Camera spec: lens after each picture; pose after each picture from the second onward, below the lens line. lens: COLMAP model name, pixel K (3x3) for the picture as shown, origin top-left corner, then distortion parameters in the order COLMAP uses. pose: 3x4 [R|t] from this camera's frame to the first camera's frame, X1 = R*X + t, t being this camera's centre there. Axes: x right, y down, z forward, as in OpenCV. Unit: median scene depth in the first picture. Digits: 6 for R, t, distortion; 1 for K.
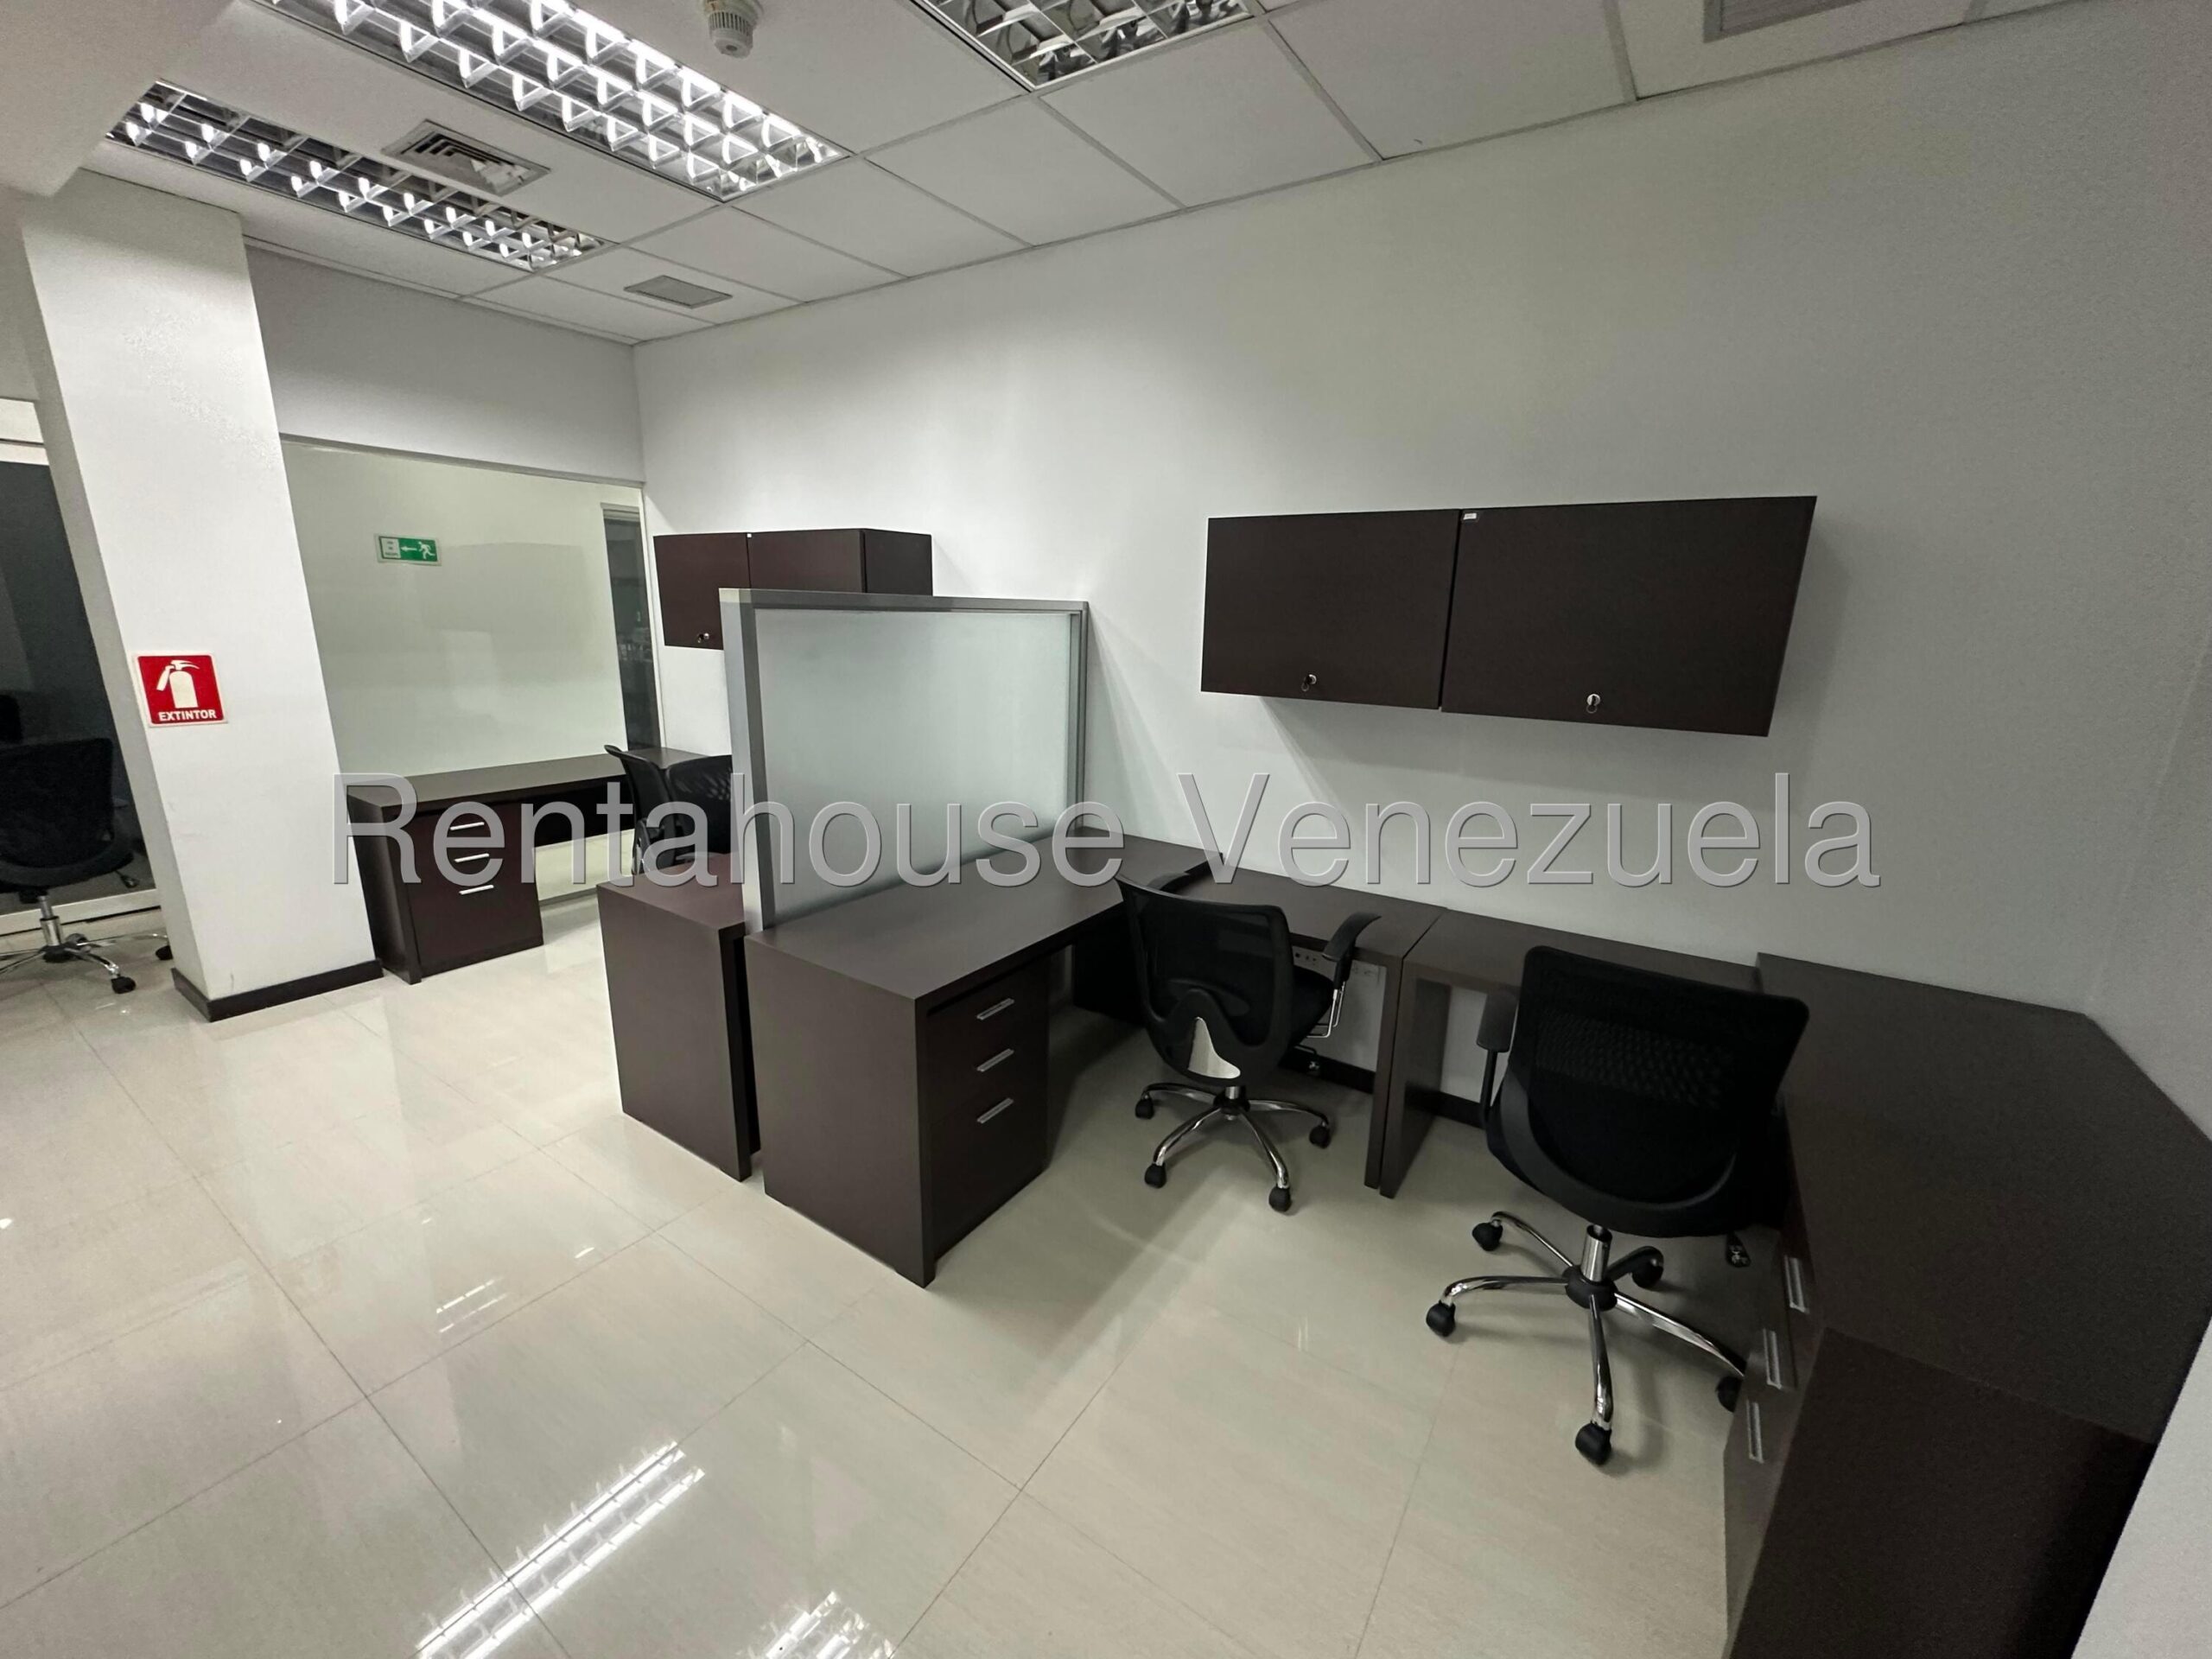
lens RADIAL K [[882.4, 0, 1110.9], [0, 882.4, 825.8], [0, 0, 1]] dist [0.000717, 0.000044]
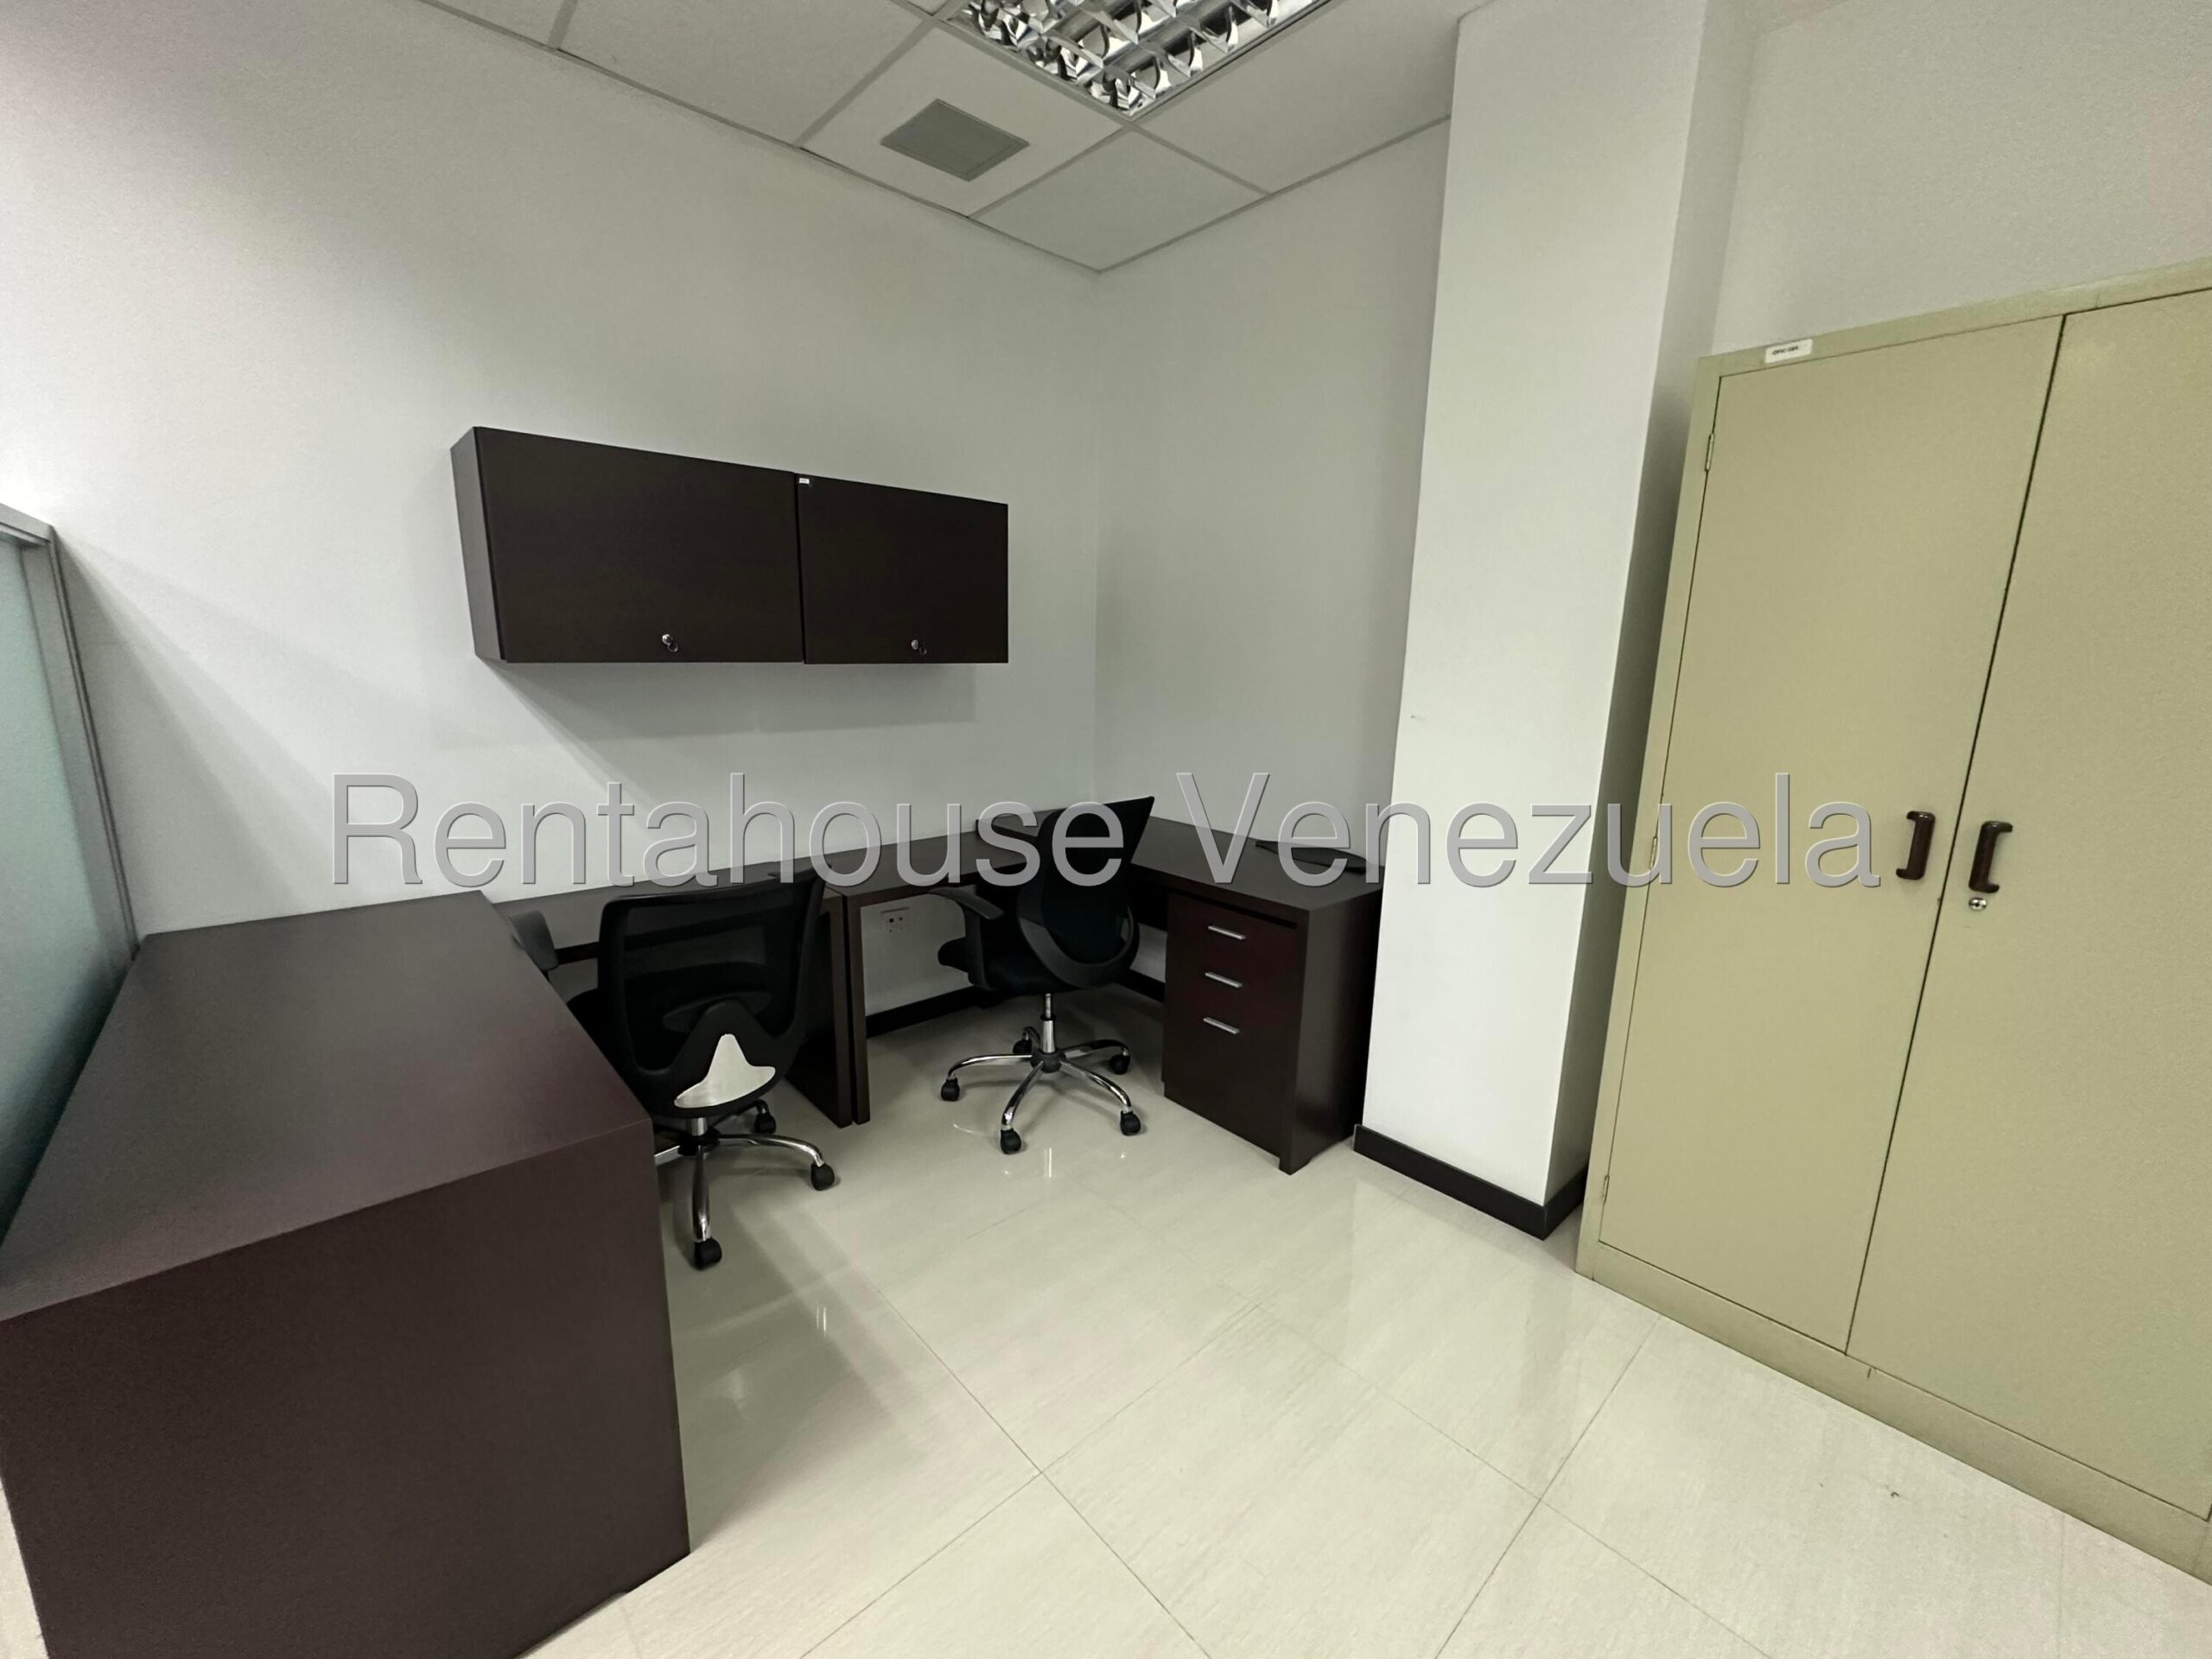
lens RADIAL K [[882.4, 0, 1108.3], [0, 882.4, 823.6], [0, 0, 1]] dist [0.000717, 0.000044]
pose [[0.251867, -0.212832, 0.944068, -0.555226], [0.220745, 0.962436, 0.158081, -0.030825], [-0.942250, 0.168583, 0.289388, 0.364613]]
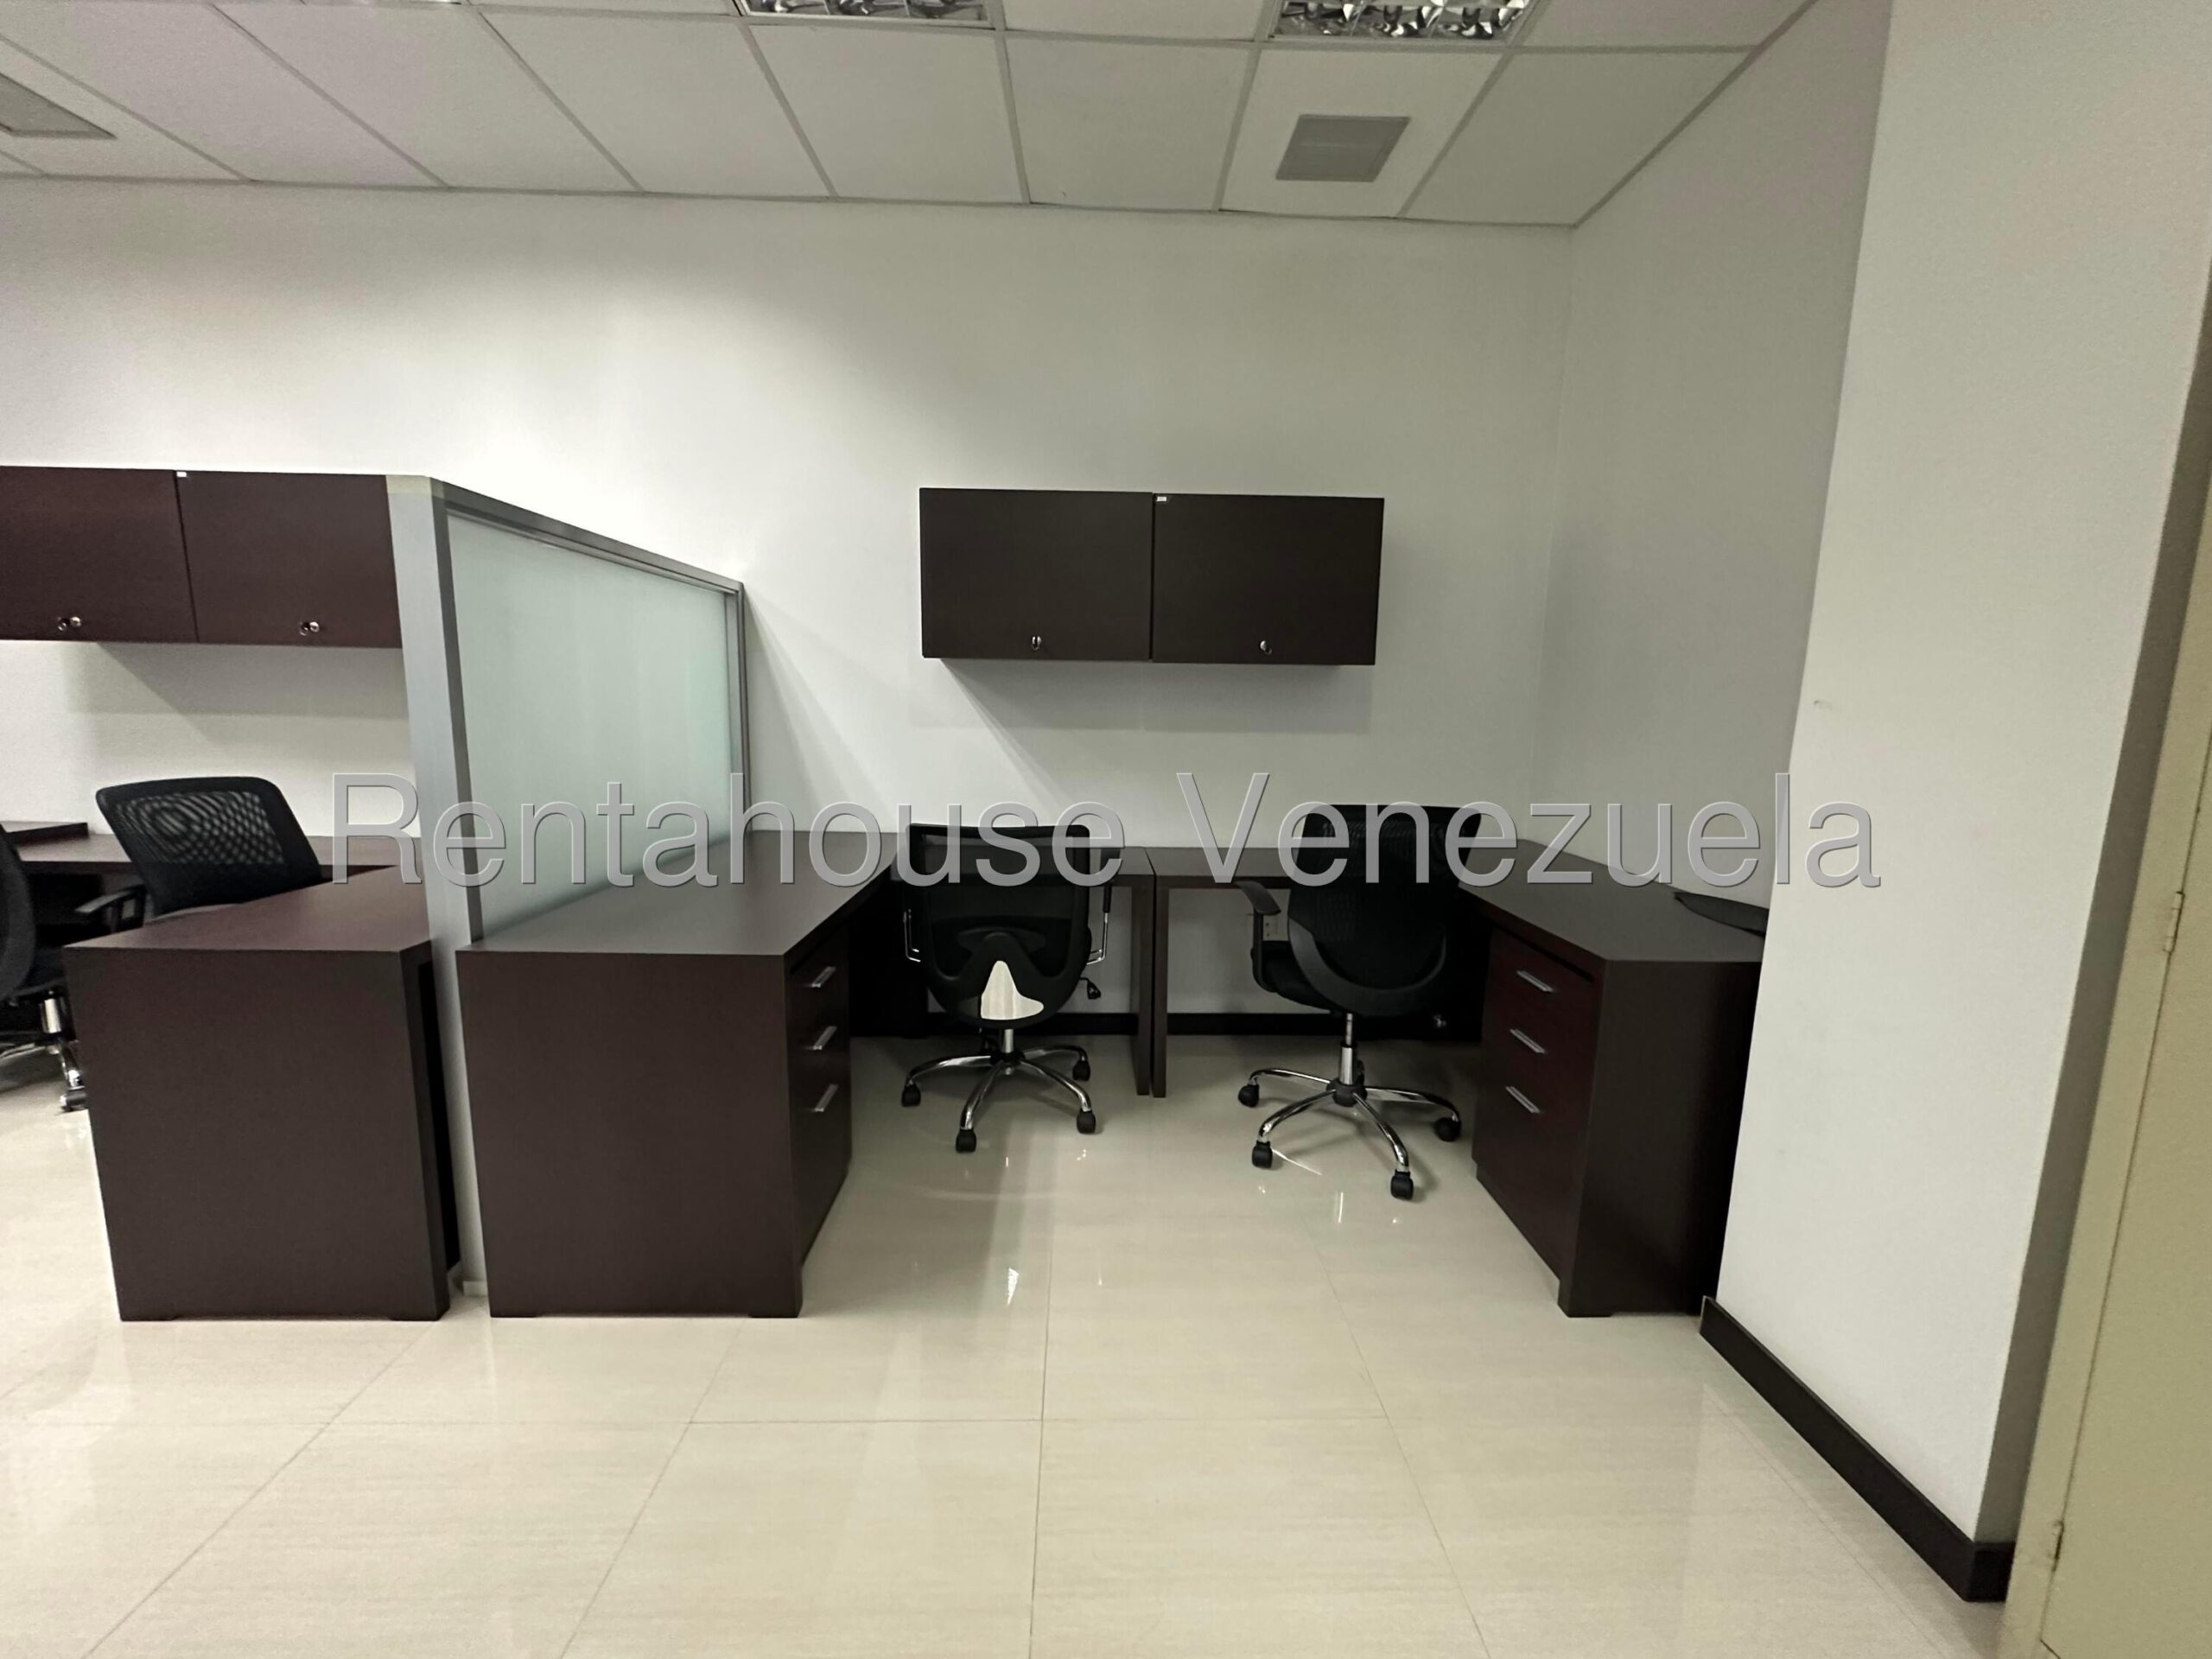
lens RADIAL K [[882.4, 0, 1109.0], [0, 882.4, 824.9], [0, 0, 1]] dist [0.000717, 0.000044]
pose [[0.821971, -0.095012, 0.561549, -0.342192], [0.143277, 0.988773, -0.042426, 0.121306], [-0.551213, 0.115330, 0.826355, 0.077711]]
